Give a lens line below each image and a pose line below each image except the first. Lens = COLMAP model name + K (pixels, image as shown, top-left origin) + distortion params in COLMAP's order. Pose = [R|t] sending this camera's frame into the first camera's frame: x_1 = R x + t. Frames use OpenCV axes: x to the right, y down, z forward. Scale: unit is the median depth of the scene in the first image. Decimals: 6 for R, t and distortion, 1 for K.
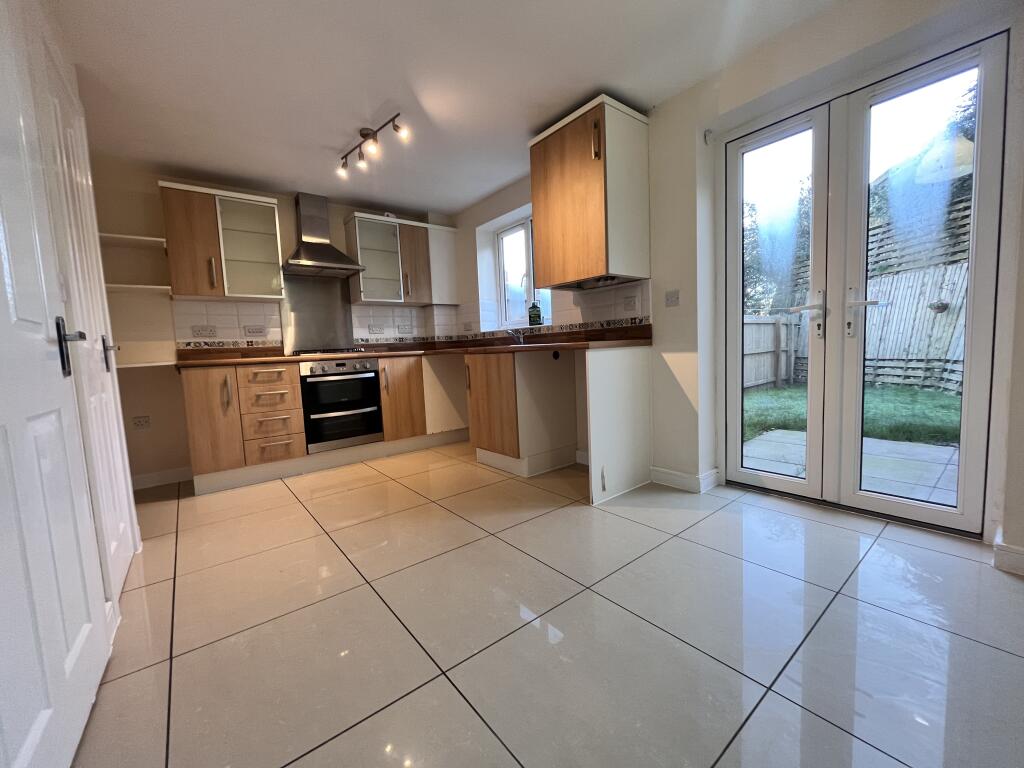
lens RADIAL K [[412.1, 0, 511.5], [0, 412.1, 385.4], [0, 0, 1]] dist [-0.001902, -0.000493]
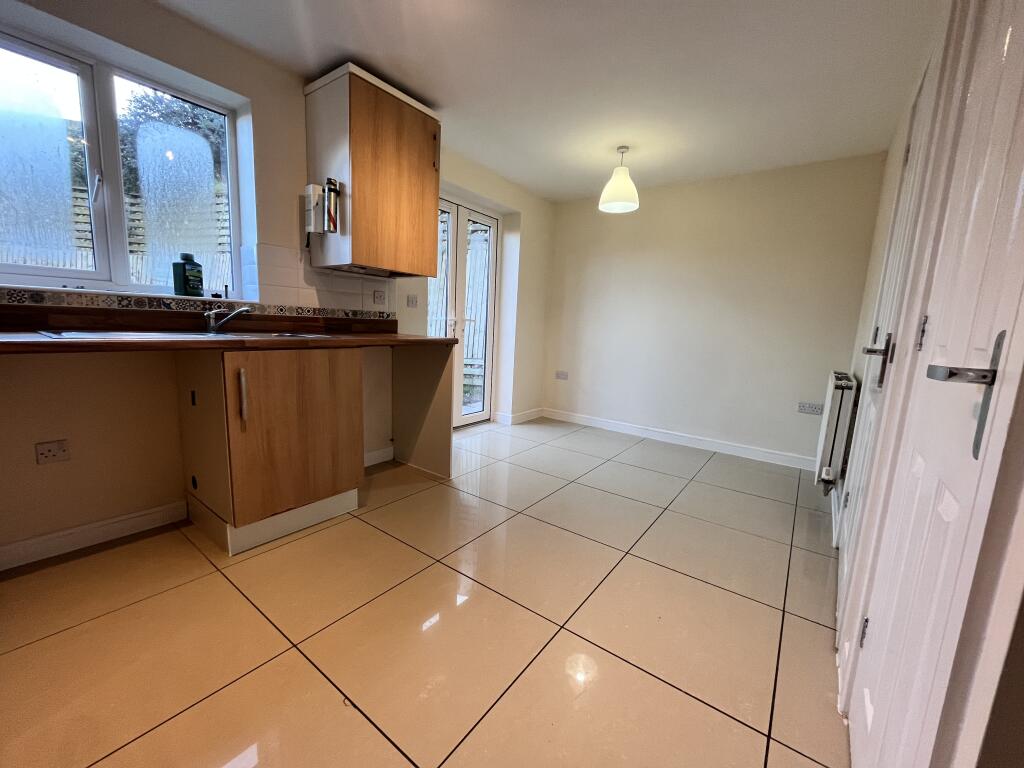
lens RADIAL K [[412.1, 0, 511.0], [0, 412.1, 383.5], [0, 0, 1]] dist [-0.001902, -0.000493]
pose [[-0.268523, -0.105804, 0.957445, -0.757532], [0.052766, 0.990842, 0.124293, -0.088888], [-0.961827, 0.083896, -0.260481, 0.901351]]
